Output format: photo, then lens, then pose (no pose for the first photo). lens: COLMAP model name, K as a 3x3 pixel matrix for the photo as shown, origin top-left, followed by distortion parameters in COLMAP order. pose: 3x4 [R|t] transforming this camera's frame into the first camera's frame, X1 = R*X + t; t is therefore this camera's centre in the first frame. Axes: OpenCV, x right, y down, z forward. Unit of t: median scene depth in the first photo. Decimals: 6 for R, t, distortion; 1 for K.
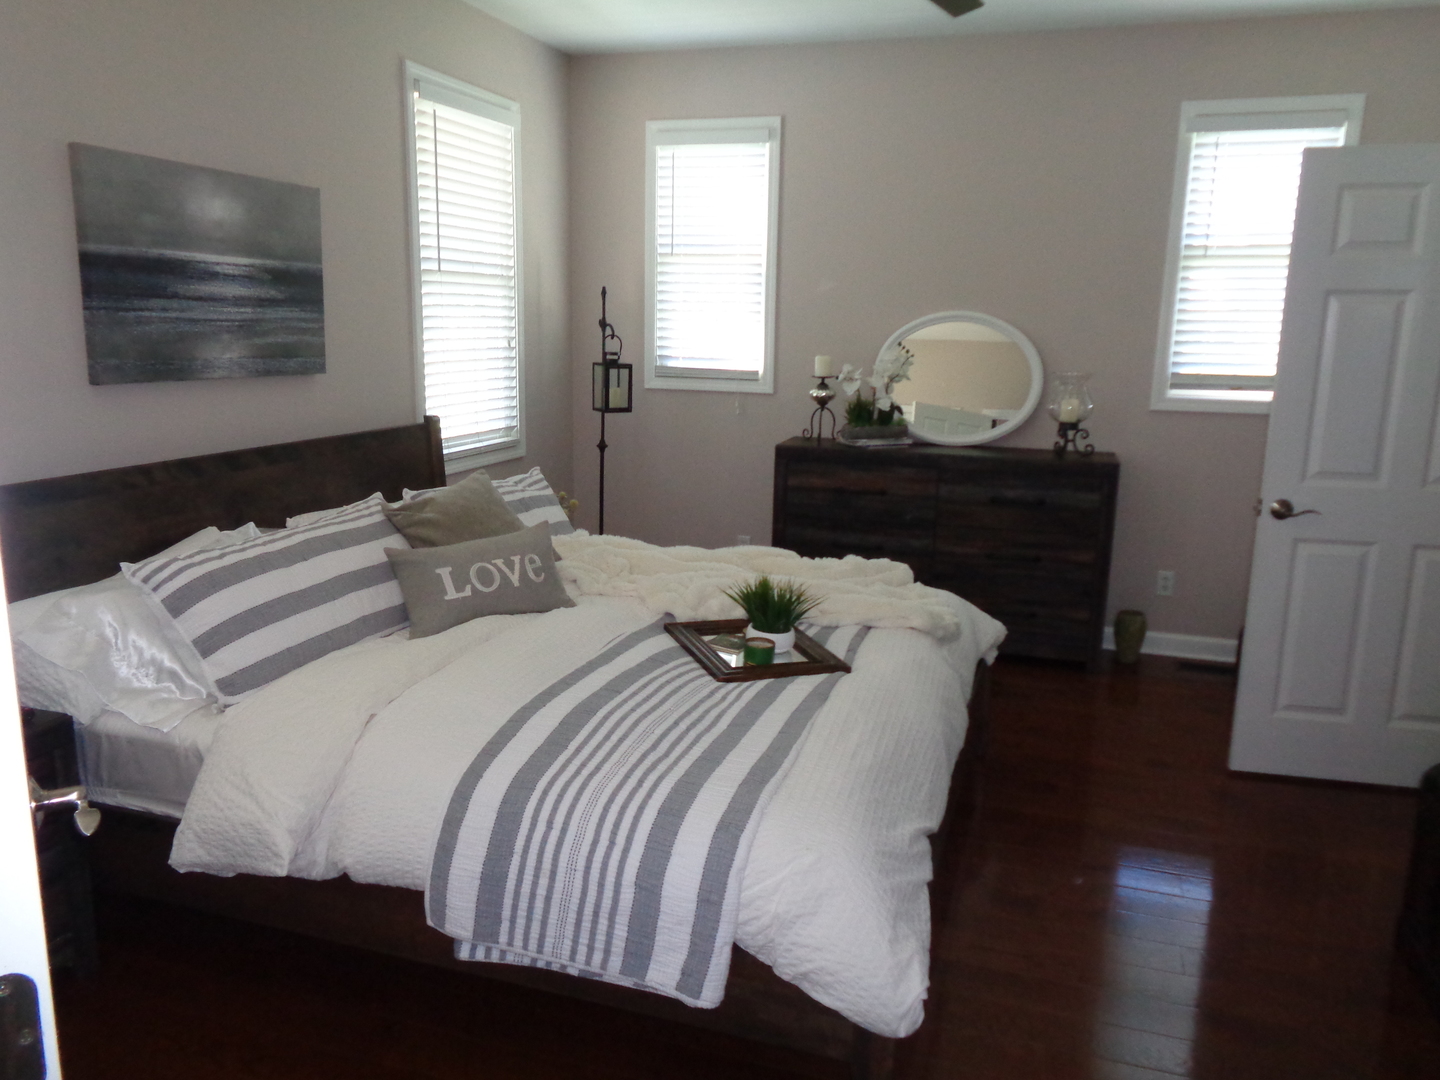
lens RADIAL K [[1080.8, 0, 718.3], [0, 1080.8, 538.9], [0, 0, 1]] dist [0.001147, -0.001157]
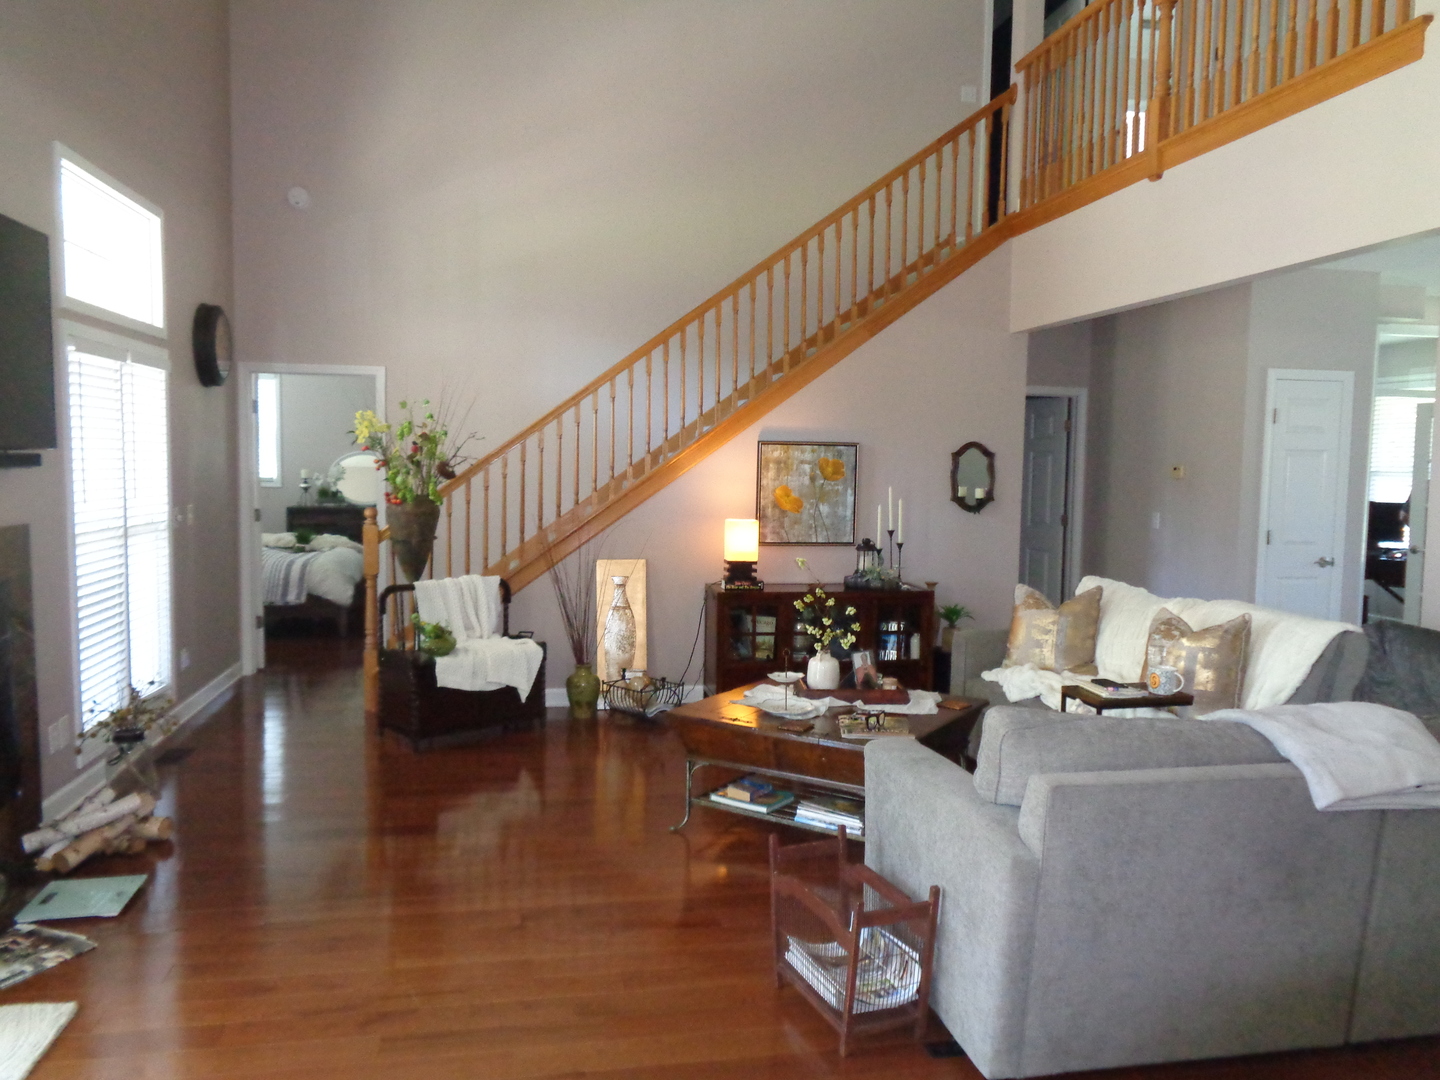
lens RADIAL K [[1080.8, 0, 719.2], [0, 1080.8, 541.5], [0, 0, 1]] dist [0.001147, -0.001157]
pose [[0.878616, -0.042317, 0.475650, -0.236487], [0.100451, 0.990157, -0.097461, 0.304637], [-0.466843, 0.133411, 0.874219, -1.453593]]
